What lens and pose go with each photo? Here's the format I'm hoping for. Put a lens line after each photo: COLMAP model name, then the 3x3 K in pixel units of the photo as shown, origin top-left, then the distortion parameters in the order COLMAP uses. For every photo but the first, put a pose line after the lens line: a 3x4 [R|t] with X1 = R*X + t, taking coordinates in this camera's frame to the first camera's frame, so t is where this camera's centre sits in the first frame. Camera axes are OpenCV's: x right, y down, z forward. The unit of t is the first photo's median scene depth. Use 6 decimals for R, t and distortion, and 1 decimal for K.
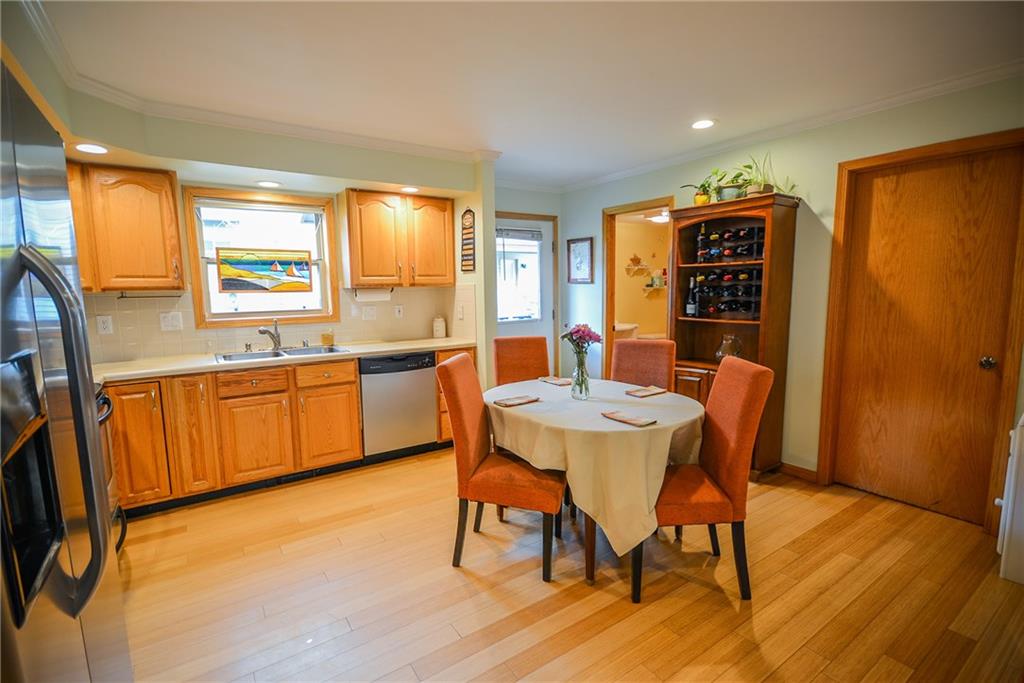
lens RADIAL K [[452.7, 0, 512.0], [0, 452.7, 341.5], [0, 0, 1]] dist [-0.001920, -0.000242]
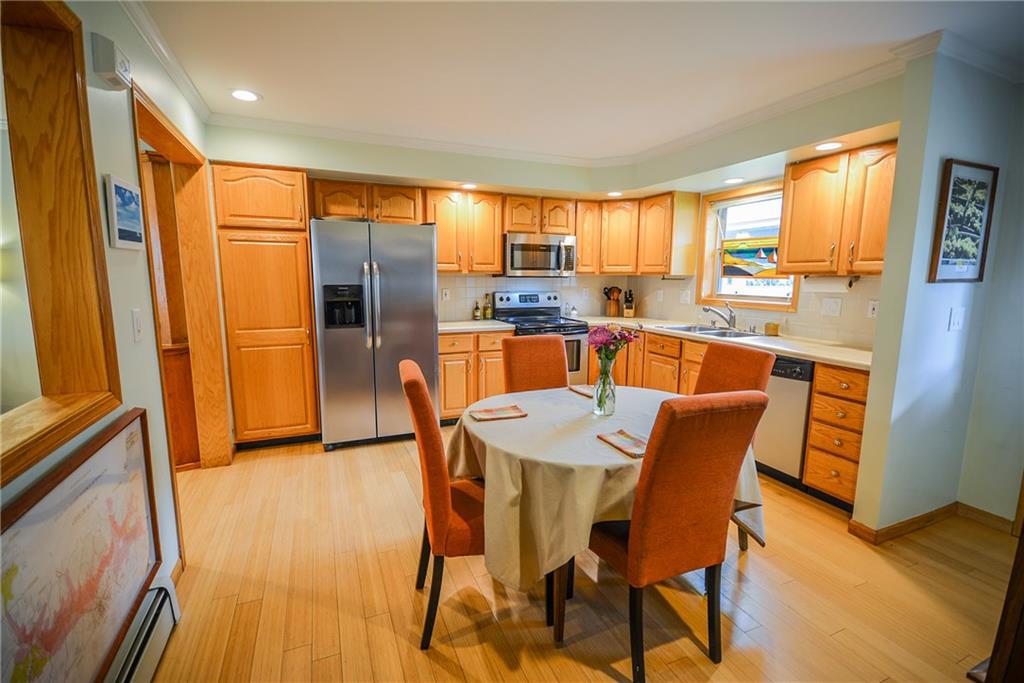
lens RADIAL K [[454.6, 0, 508.2], [0, 454.6, 342.5], [0, 0, 1]] dist [-0.007483, -0.000337]
pose [[-0.198475, 0.158379, -0.967225, 0.665677], [-0.122277, 0.975146, 0.184767, -0.089806], [0.972449, 0.154941, -0.174176, 0.660142]]
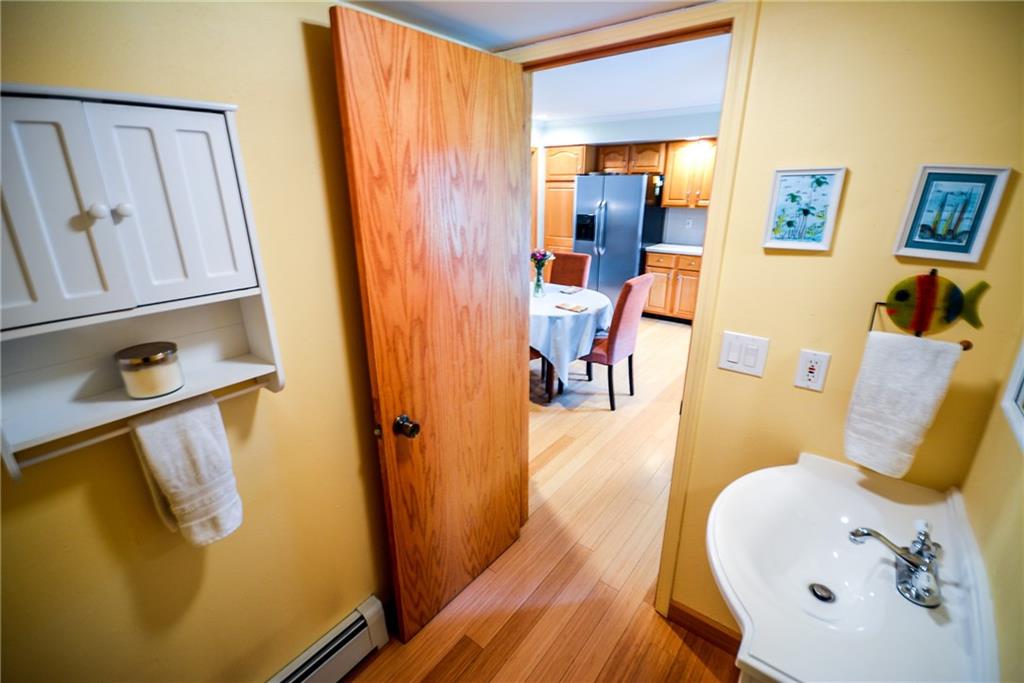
lens RADIAL K [[452.7, 0, 512.0], [0, 452.7, 341.5], [0, 0, 1]] dist [-0.001920, -0.000242]
pose [[-0.953055, 0.115449, -0.279923, 0.558429], [-0.018671, 0.900296, 0.434878, -0.278079], [0.302220, 0.419689, -0.855876, 1.628396]]
